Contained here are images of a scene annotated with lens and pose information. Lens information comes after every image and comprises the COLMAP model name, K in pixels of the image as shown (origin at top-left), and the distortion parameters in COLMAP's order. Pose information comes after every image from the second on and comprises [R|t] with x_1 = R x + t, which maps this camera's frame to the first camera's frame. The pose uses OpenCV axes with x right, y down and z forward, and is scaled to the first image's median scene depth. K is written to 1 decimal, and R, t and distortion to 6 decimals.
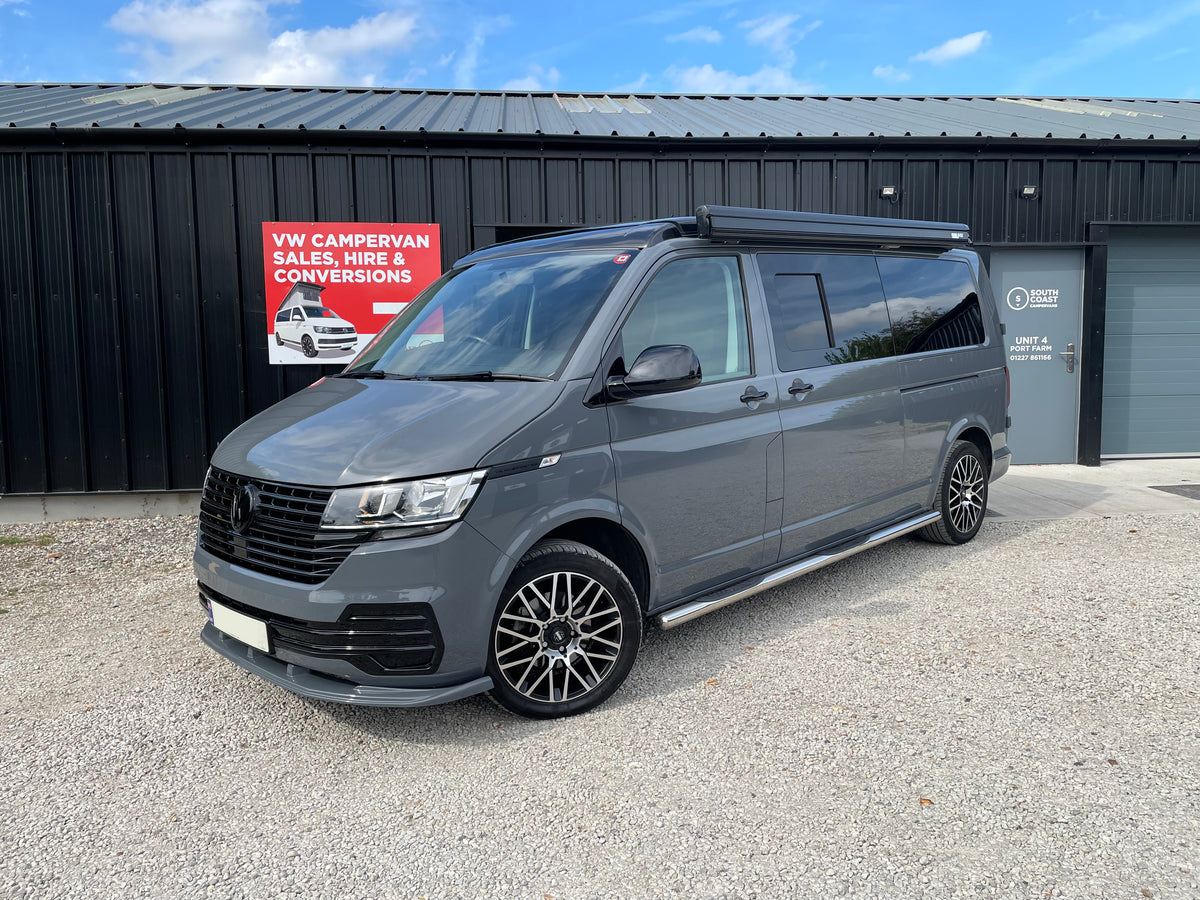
lens RADIAL K [[914.6, 0, 614.7], [0, 914.6, 446.9], [0, 0, 1]] dist [0.083412, -0.111038]
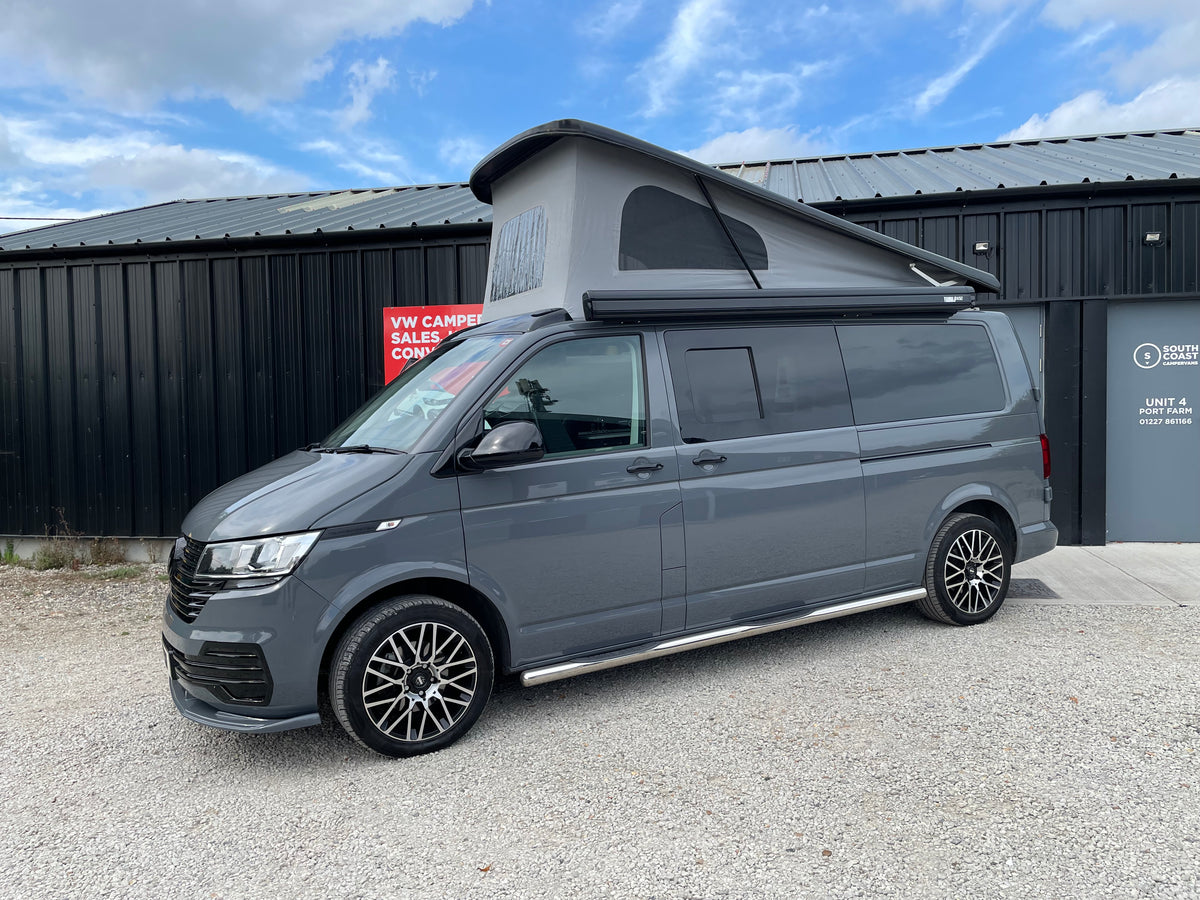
lens RADIAL K [[914.6, 0, 608.6], [0, 914.6, 460.9], [0, 0, 1]] dist [0.083412, -0.111038]
pose [[0.956965, 0.008711, -0.290071, 0.219241], [-0.022476, 0.998772, -0.044157, -0.008248], [0.289330, 0.048776, 0.955986, -0.004279]]
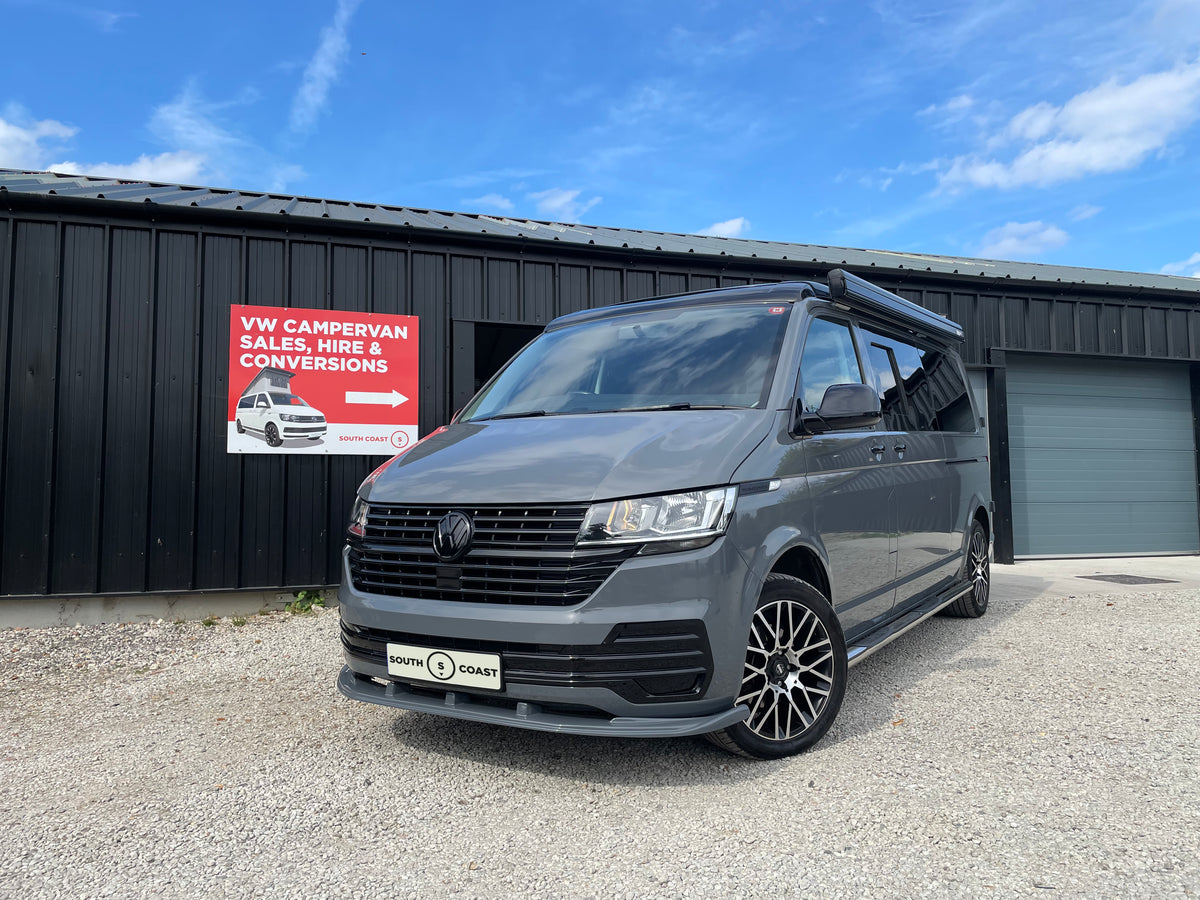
lens RADIAL K [[914.6, 0, 614.5], [0, 914.6, 434.9], [0, 0, 1]] dist [0.083412, -0.111038]
pose [[0.976971, 0.023256, 0.212100, -0.192959], [0.013340, 0.985441, -0.169496, 0.054459], [-0.212954, 0.168422, 0.962437, 0.025928]]
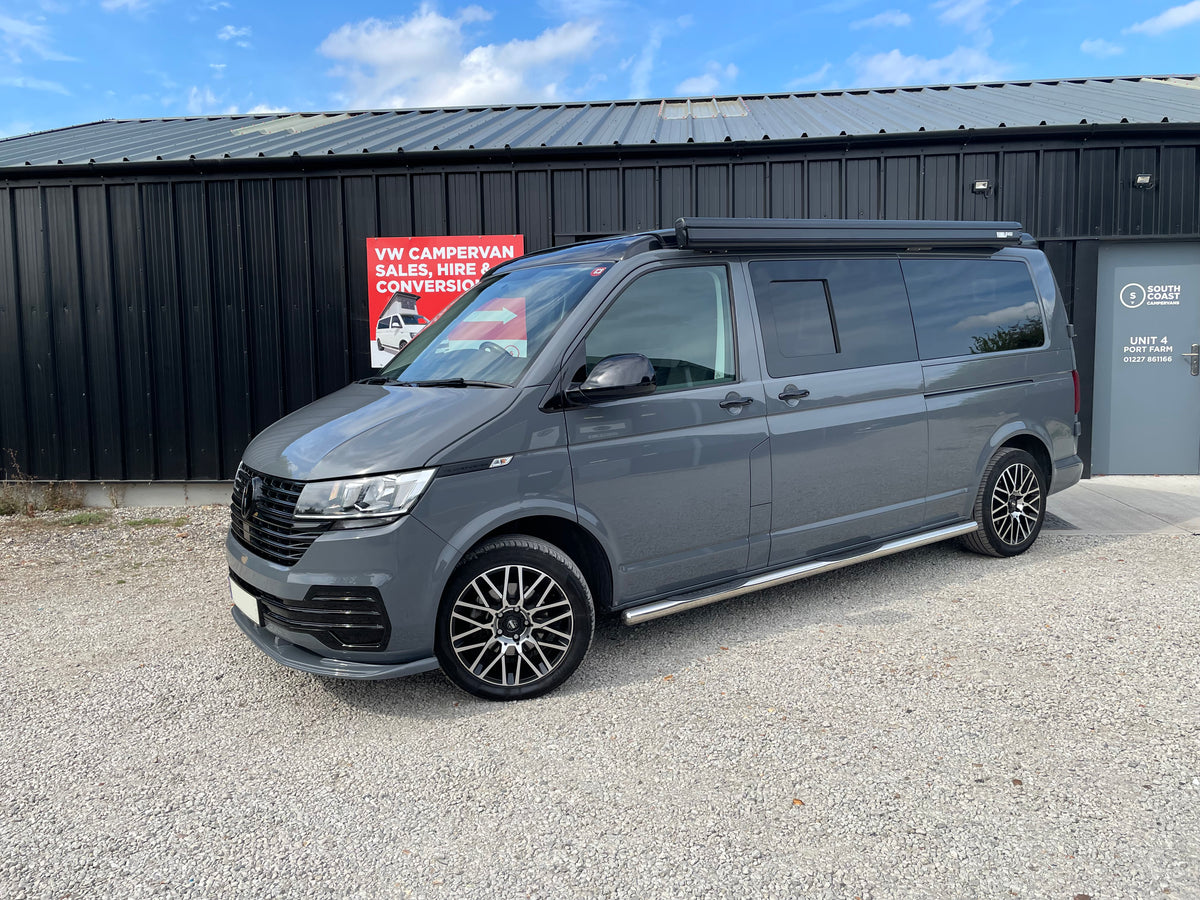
lens RADIAL K [[914.6, 0, 601.2], [0, 914.6, 443.1], [0, 0, 1]] dist [0.083412, -0.111038]
pose [[0.980600, 0.015632, -0.195395, 0.108128], [-0.016234, 0.999867, -0.001478, -0.002910], [0.195346, 0.004621, 0.980724, -0.015594]]
